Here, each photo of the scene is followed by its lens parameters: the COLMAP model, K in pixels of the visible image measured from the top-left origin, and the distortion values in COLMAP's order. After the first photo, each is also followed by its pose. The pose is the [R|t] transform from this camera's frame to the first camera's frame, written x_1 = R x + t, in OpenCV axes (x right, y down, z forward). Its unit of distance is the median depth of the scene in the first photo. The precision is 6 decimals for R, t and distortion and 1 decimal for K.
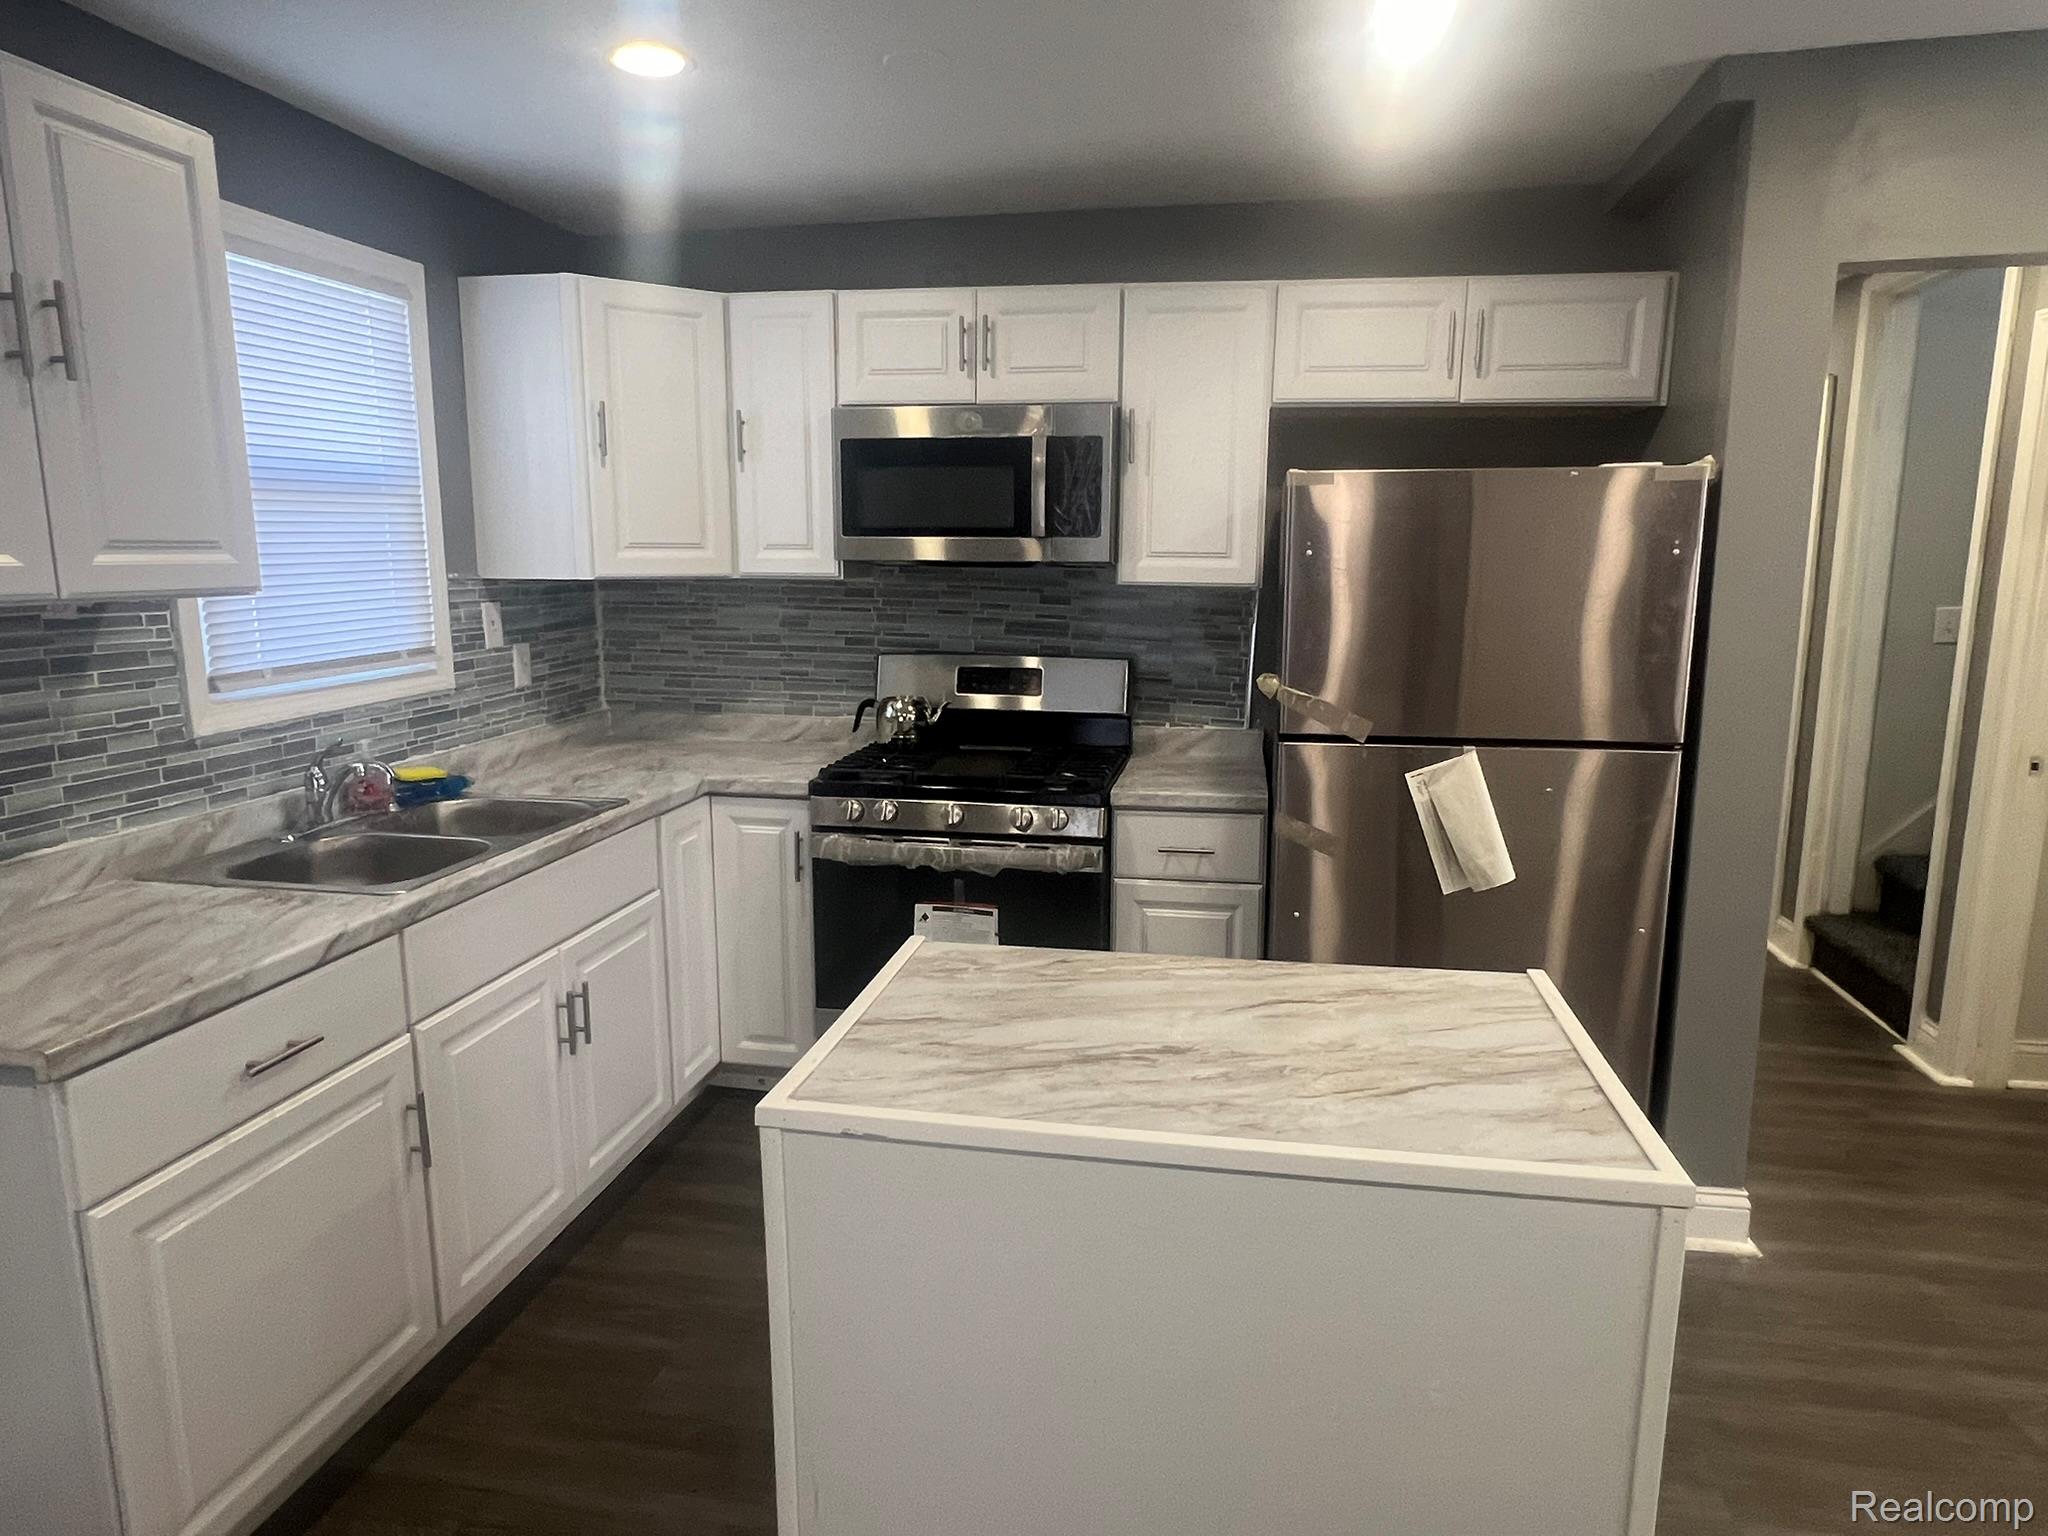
lens RADIAL K [[1235.3, 0, 1022.6], [0, 1235.3, 769.1], [0, 0, 1]] dist [-0.002286, -0.000331]
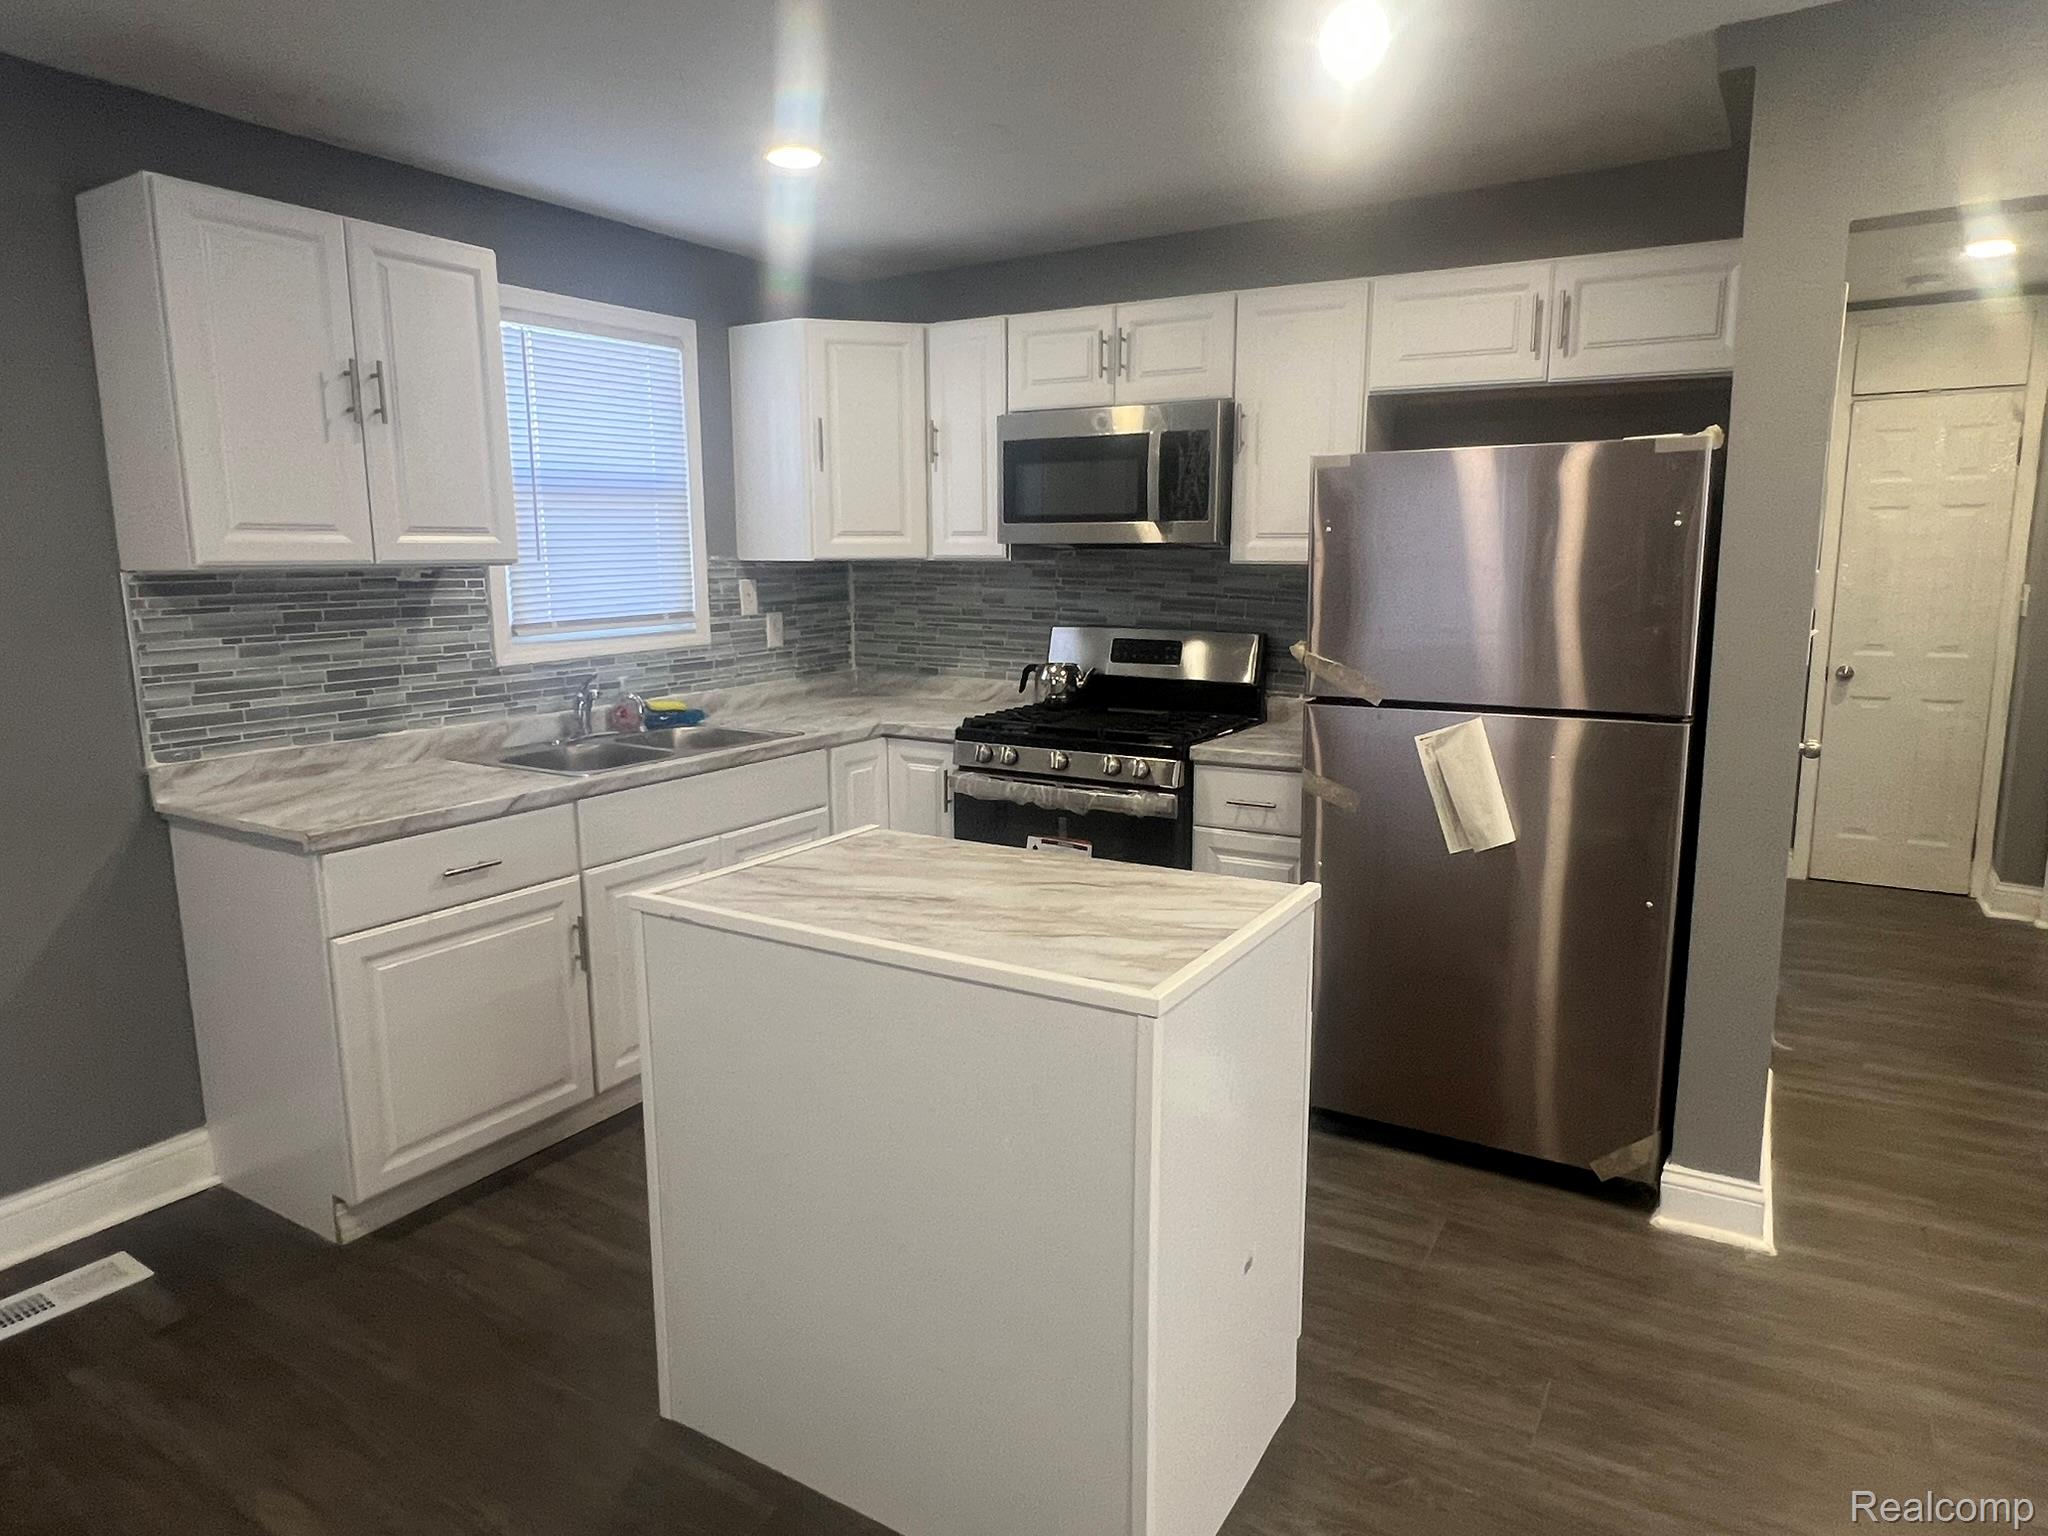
lens RADIAL K [[1235.3, 0, 1024.1], [0, 1235.3, 762.0], [0, 0, 1]] dist [-0.002286, -0.000331]
pose [[0.933625, 0.054002, -0.354158, 0.373868], [-0.056134, 0.998414, 0.004258, 0.040255], [0.353827, 0.015905, 0.935176, -0.112674]]
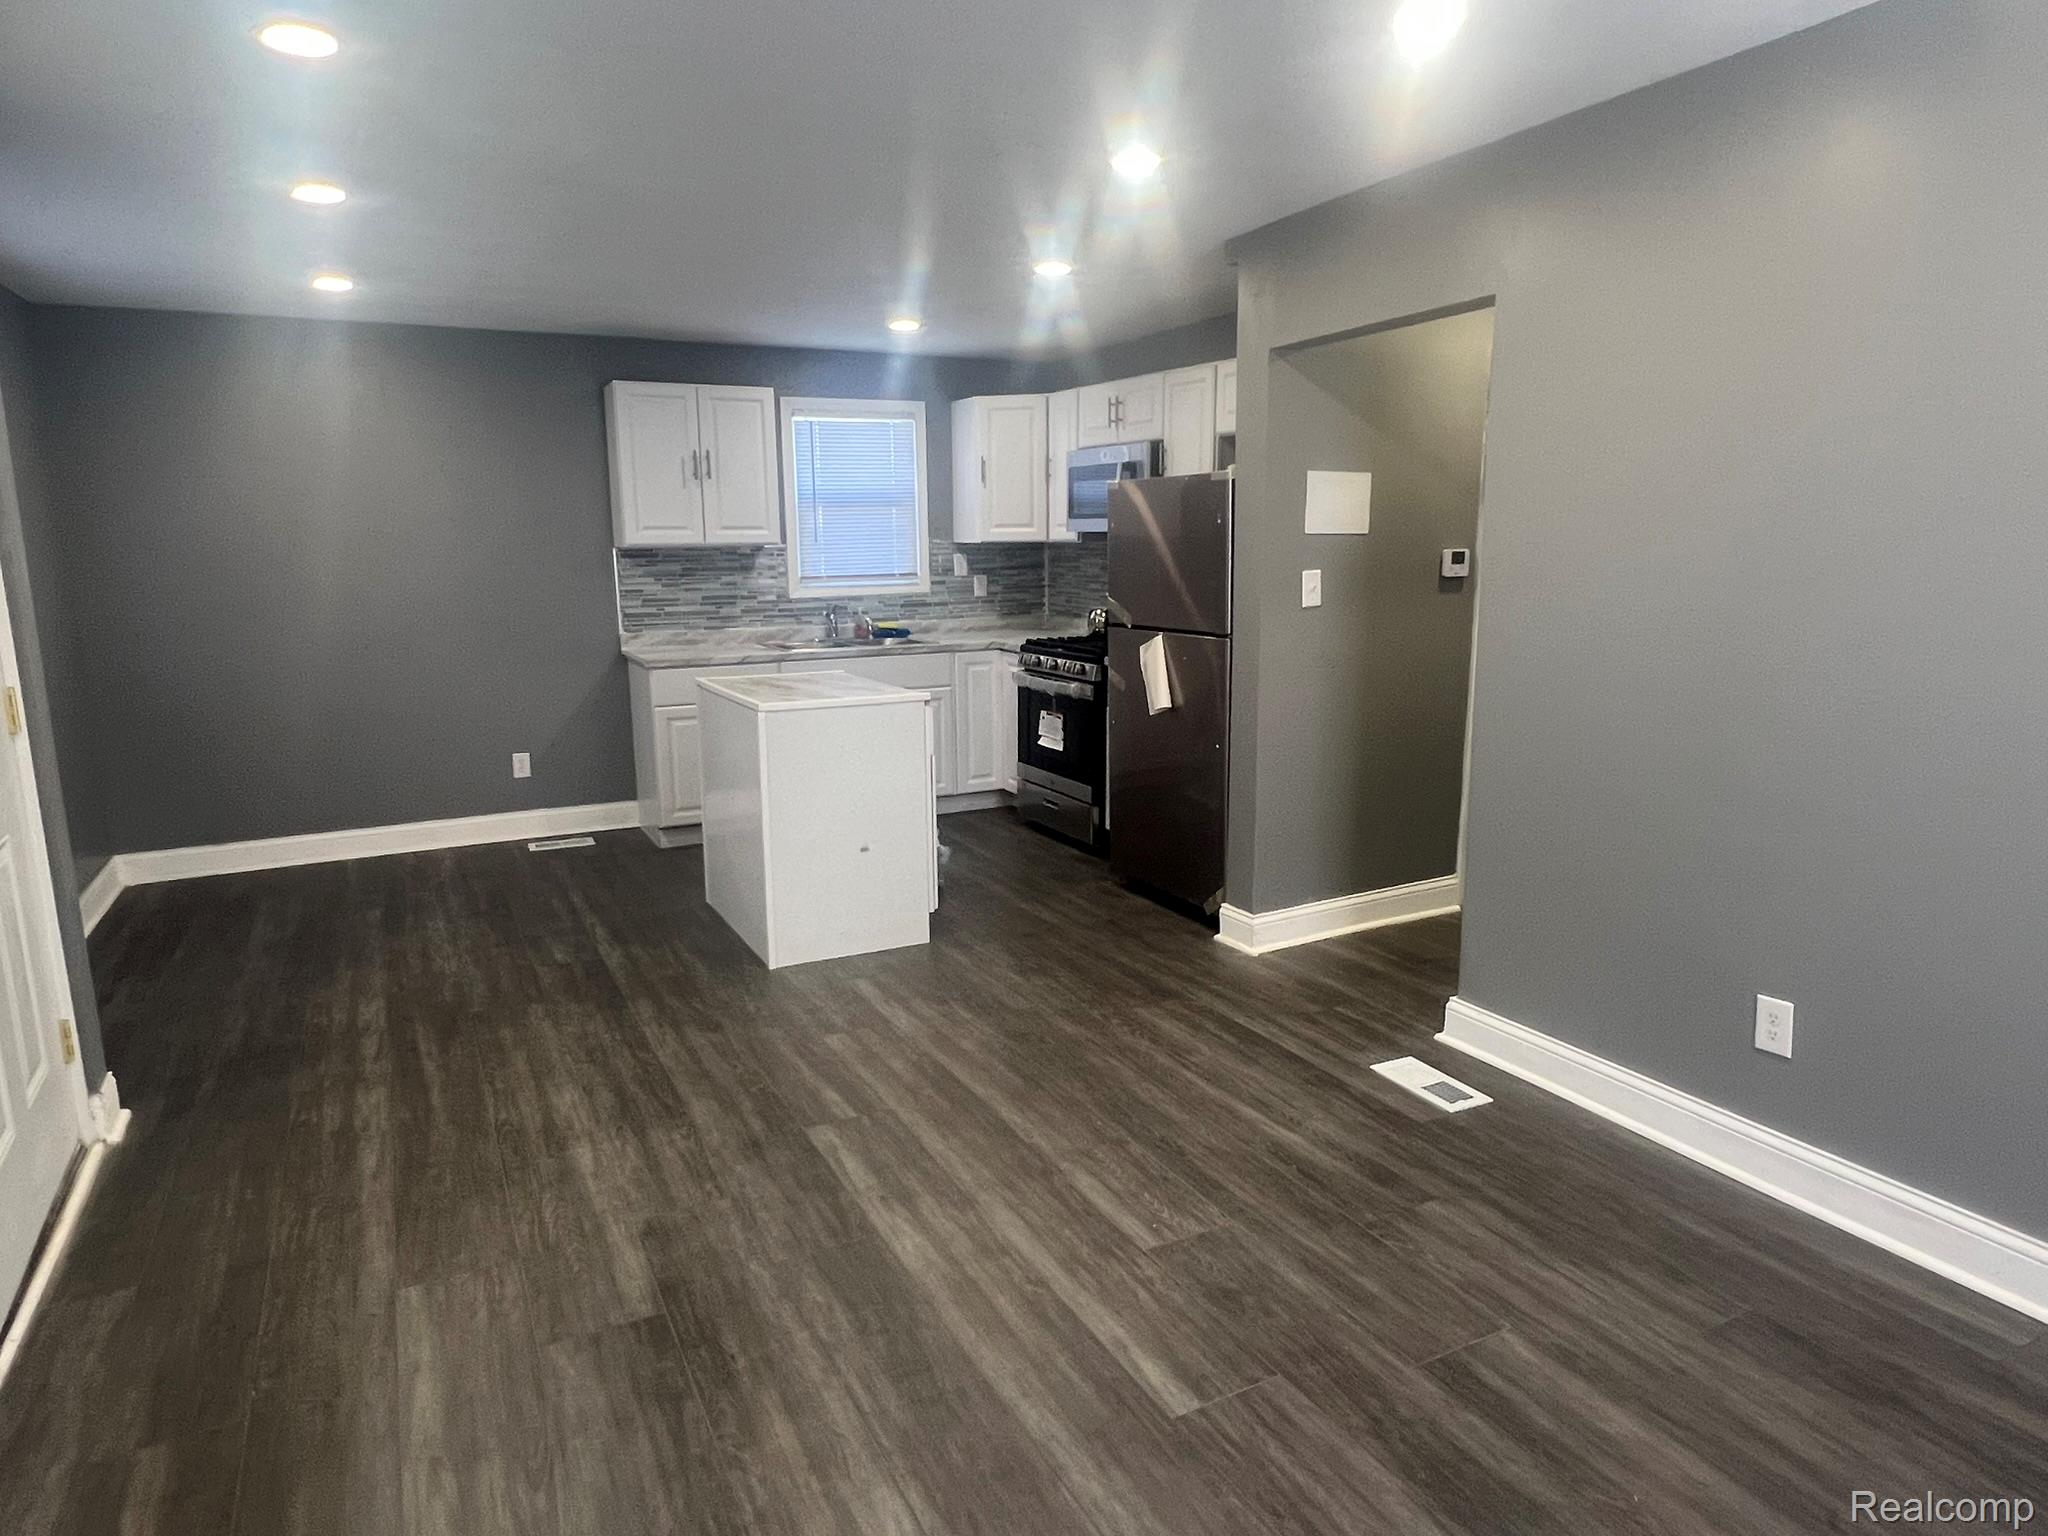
lens RADIAL K [[1235.3, 0, 1011.9], [0, 1235.3, 770.2], [0, 0, 1]] dist [-0.002286, -0.000331]
pose [[0.609638, 0.140116, -0.780198, 1.640546], [-0.128539, 0.988701, 0.077121, 0.069009], [0.782189, 0.053270, 0.620760, -0.267620]]
